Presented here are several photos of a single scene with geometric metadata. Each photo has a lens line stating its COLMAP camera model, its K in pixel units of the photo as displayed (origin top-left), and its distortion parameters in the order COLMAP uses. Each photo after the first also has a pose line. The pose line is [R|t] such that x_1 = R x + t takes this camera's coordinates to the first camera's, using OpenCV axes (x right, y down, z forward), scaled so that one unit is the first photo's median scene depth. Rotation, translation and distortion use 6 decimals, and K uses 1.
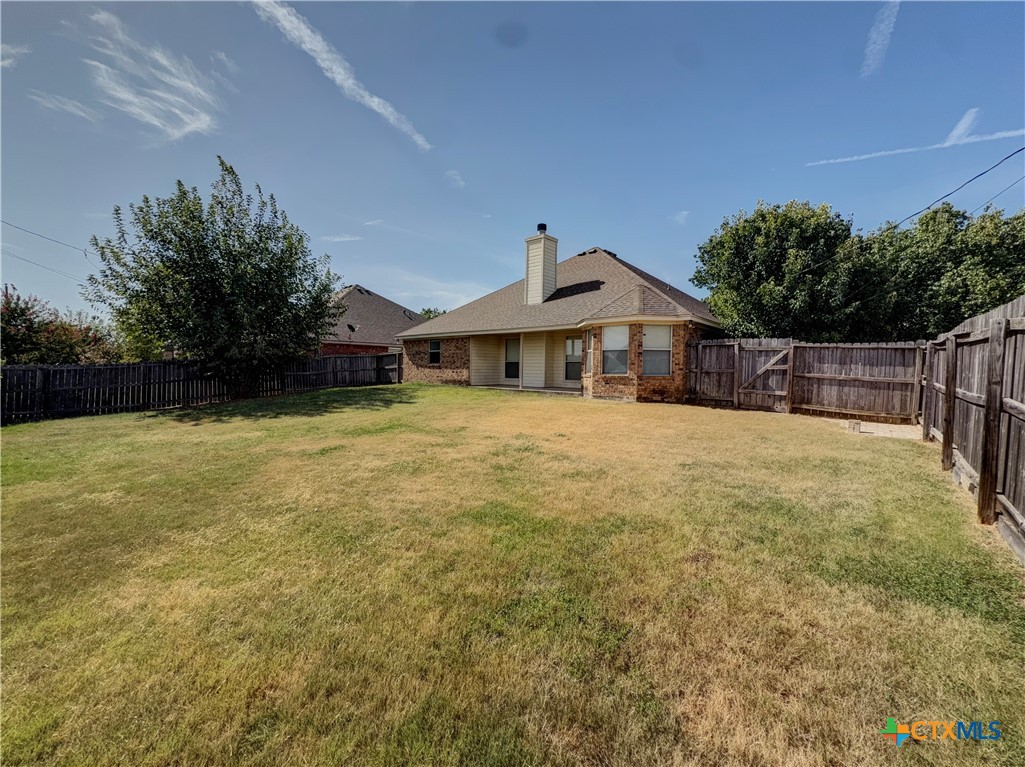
lens RADIAL K [[410.0, 0, 514.0], [0, 410.0, 379.4], [0, 0, 1]] dist [0.002643, -0.000863]
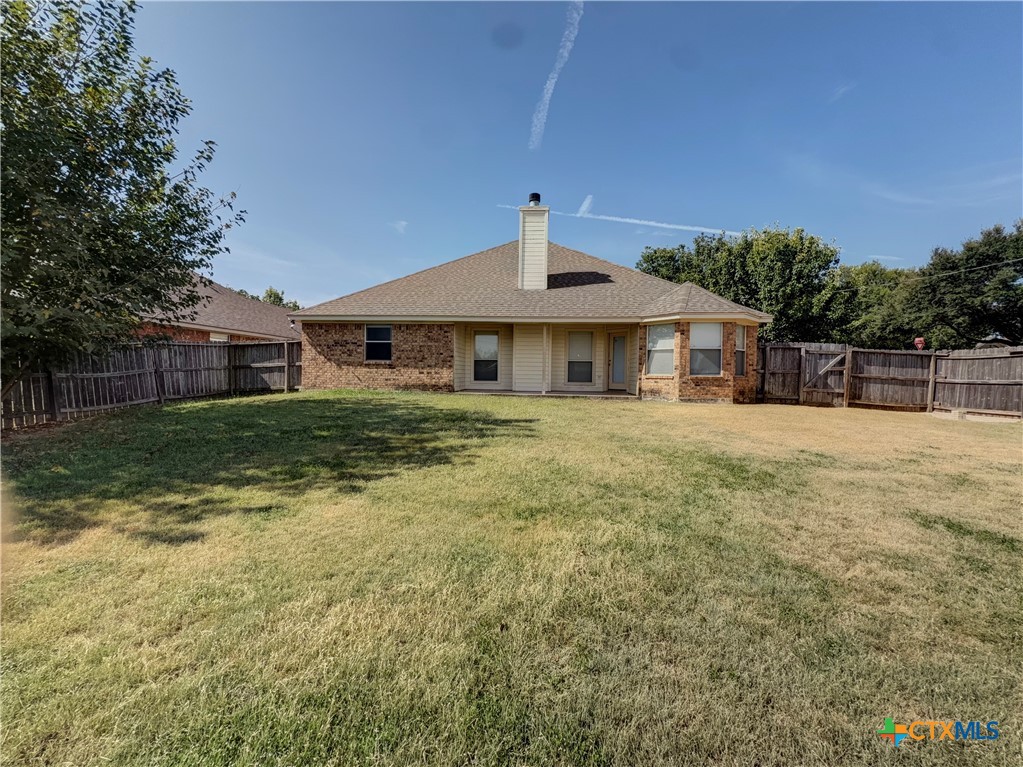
lens RADIAL K [[409.2, 0, 511.5], [0, 409.2, 382.7], [0, 0, 1]] dist [0.002643, -0.000863]
pose [[0.798323, -0.016452, 0.602005, -0.649430], [0.011533, 0.999861, 0.012032, -0.011497], [-0.602119, -0.002662, 0.798402, 0.513739]]
